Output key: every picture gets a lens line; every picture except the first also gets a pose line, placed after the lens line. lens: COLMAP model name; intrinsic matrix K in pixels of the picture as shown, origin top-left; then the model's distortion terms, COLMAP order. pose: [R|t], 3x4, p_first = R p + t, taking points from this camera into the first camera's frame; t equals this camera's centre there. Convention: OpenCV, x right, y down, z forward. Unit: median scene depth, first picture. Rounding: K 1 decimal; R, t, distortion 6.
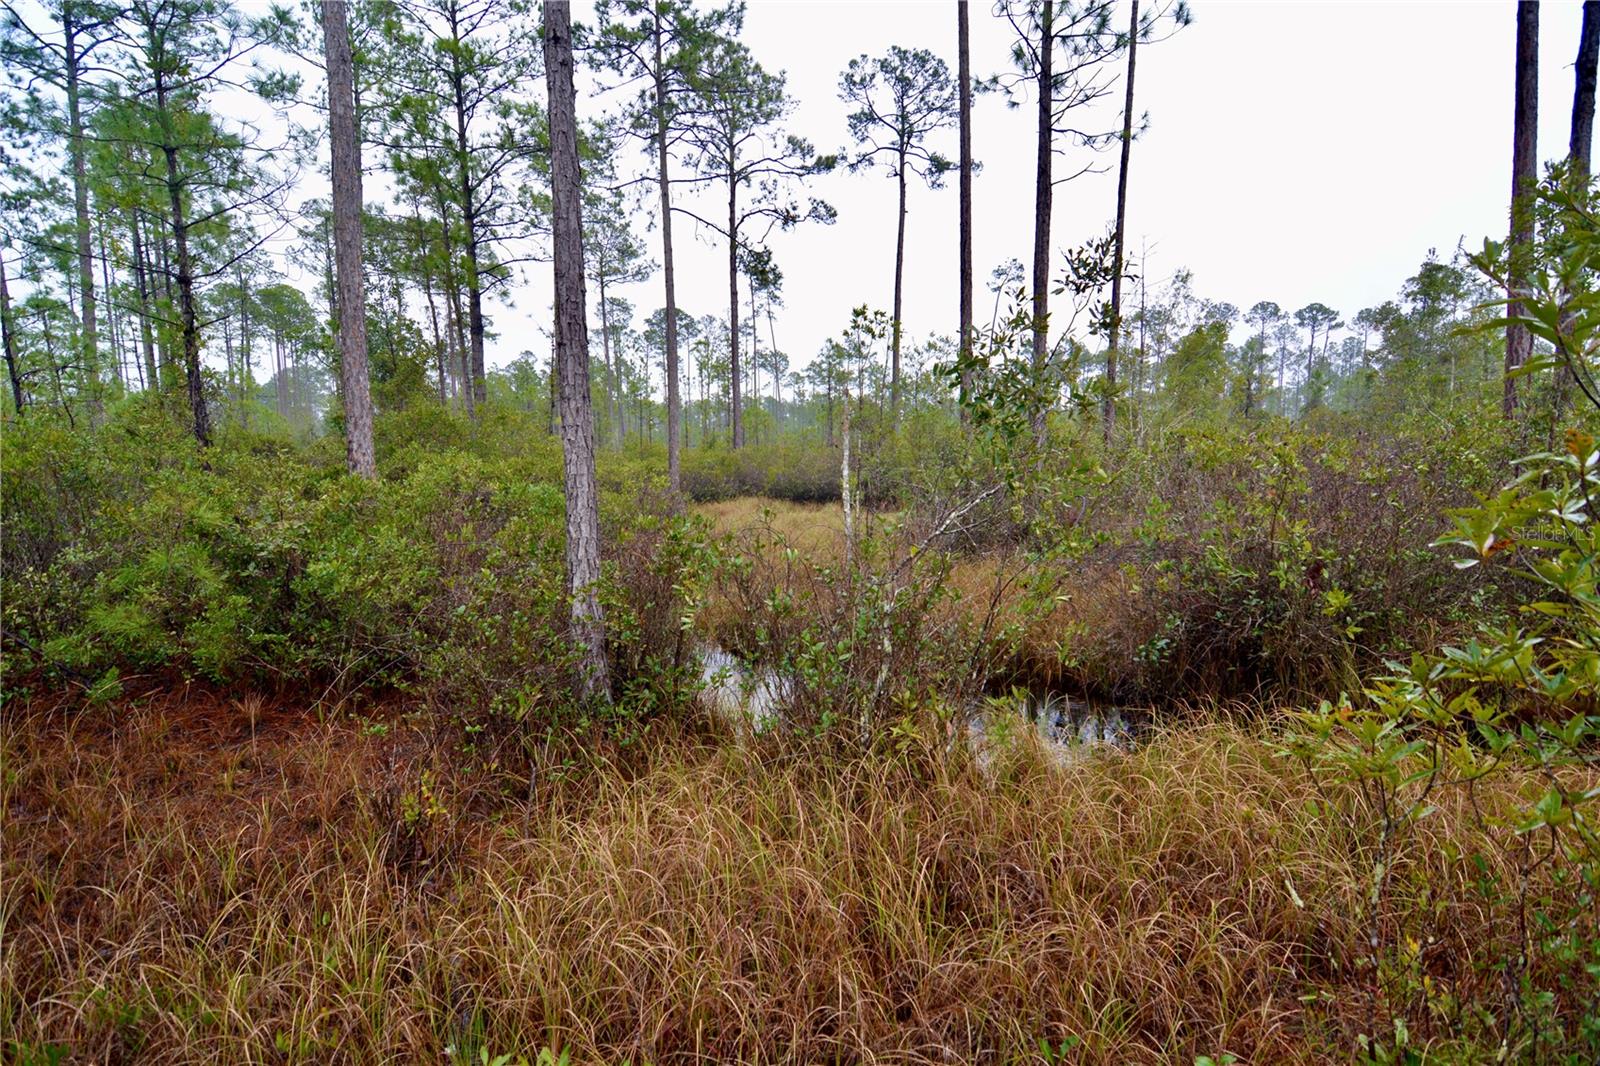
lens RADIAL K [[769.0, 0, 798.3], [0, 769.0, 539.0], [0, 0, 1]] dist [-0.018714, -0.002589]
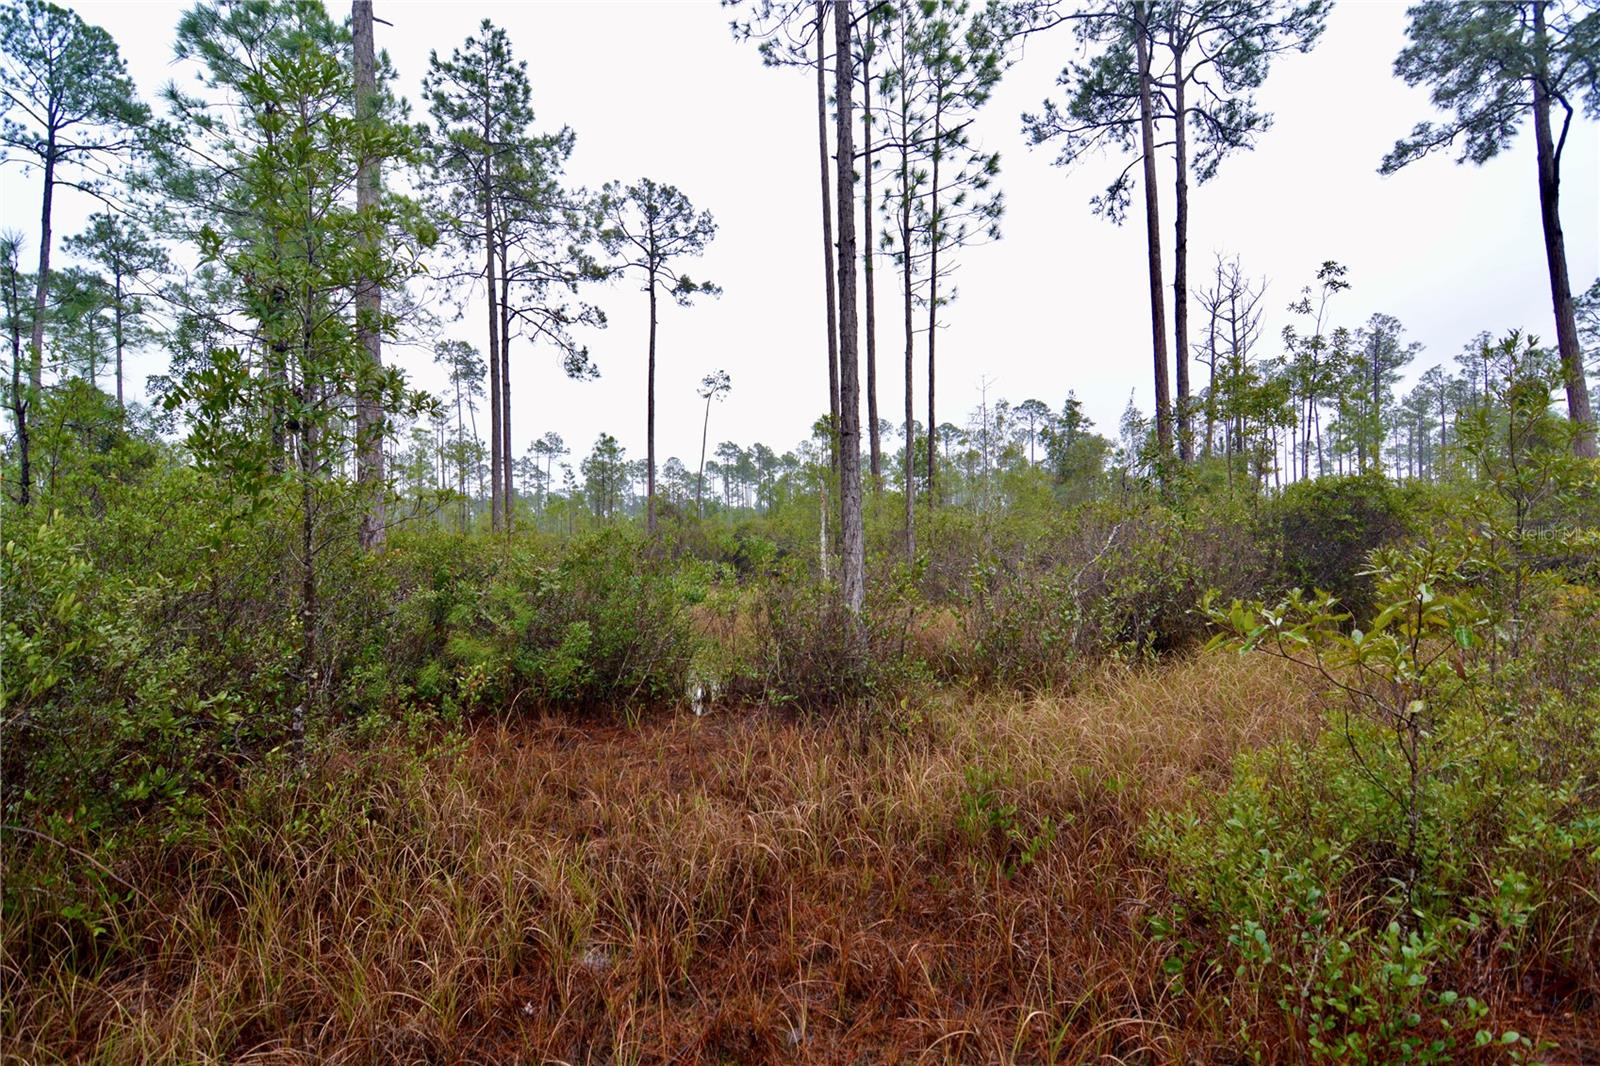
lens RADIAL K [[769.0, 0, 802.0], [0, 769.0, 534.8], [0, 0, 1]] dist [-0.018714, -0.002589]
pose [[0.916282, -0.003279, 0.400519, -0.108557], [0.055534, 0.991348, -0.118930, 0.012811], [-0.396664, 0.131216, 0.908537, -0.033649]]
